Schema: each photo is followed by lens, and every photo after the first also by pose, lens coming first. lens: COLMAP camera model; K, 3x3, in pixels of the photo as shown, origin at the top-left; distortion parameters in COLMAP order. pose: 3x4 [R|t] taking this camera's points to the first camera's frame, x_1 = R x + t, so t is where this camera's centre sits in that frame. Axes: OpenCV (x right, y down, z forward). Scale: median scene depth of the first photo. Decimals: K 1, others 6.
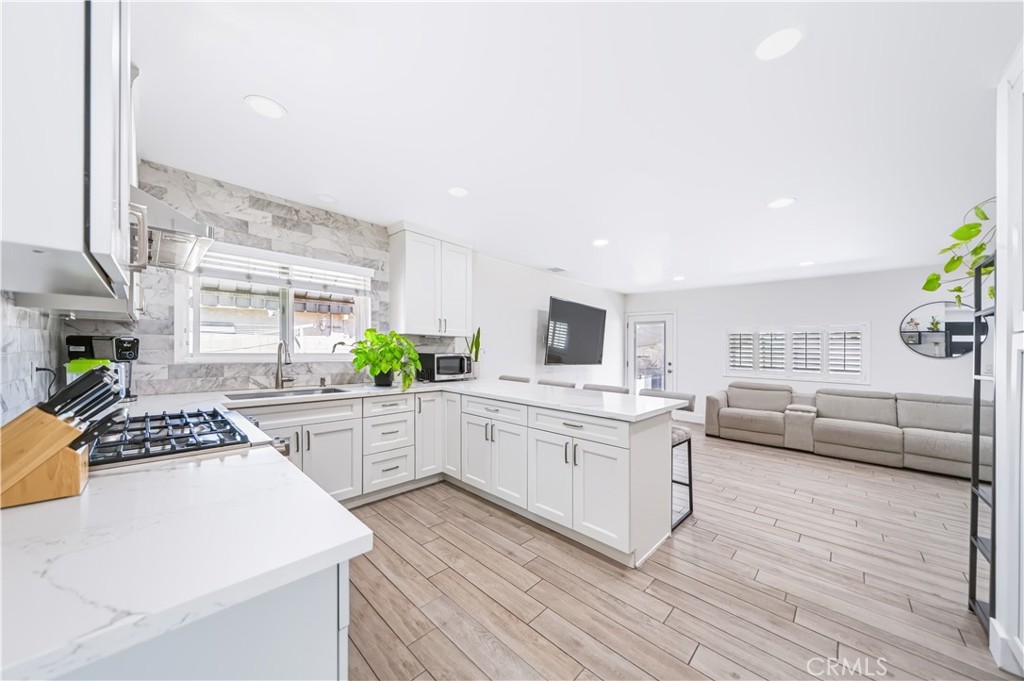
lens RADIAL K [[350.2, 0, 495.4], [0, 350.2, 362.3], [0, 0, 1]] dist [0.000709, -0.000205]
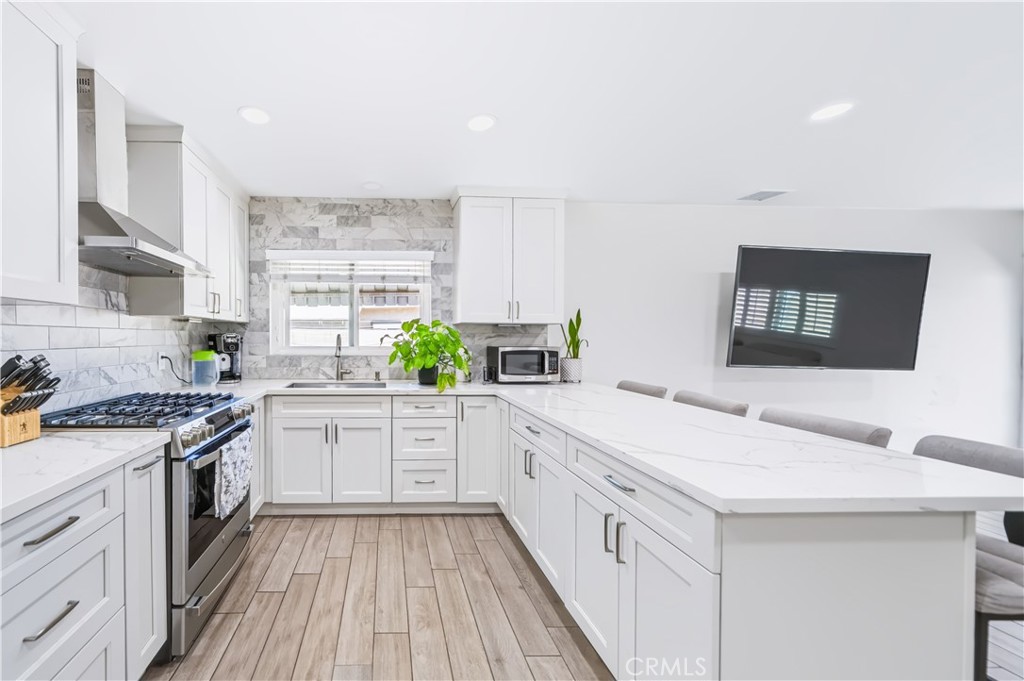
lens RADIAL K [[379.7, 0, 405.4], [0, 379.7, 357.8], [0, 0, 1]] dist [0.003032, -0.000451]
pose [[0.726758, 0.020002, -0.686602, 0.311224], [-0.018128, 0.999786, 0.009938, -0.007022], [0.686654, 0.005225, 0.726965, 0.306777]]
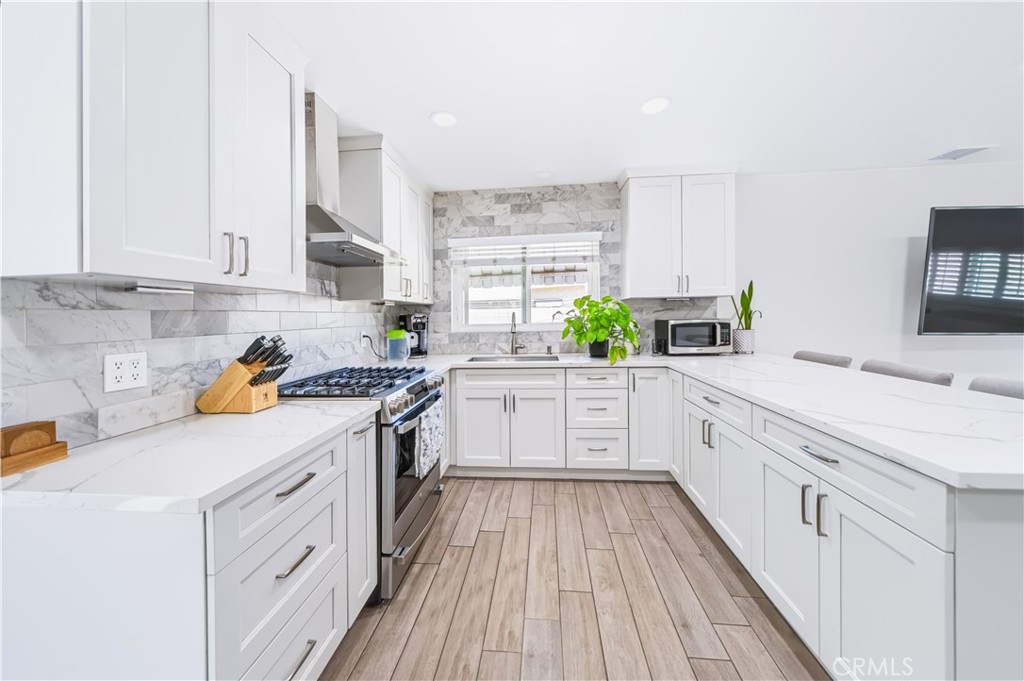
lens RADIAL K [[350.2, 0, 520.1], [0, 350.2, 330.2], [0, 0, 1]] dist [0.000709, -0.000205]
pose [[0.639773, -0.002318, -0.768560, 0.279874], [0.003538, 0.999994, -0.000071, -0.003872], [0.768555, -0.002674, 0.639778, 0.281161]]
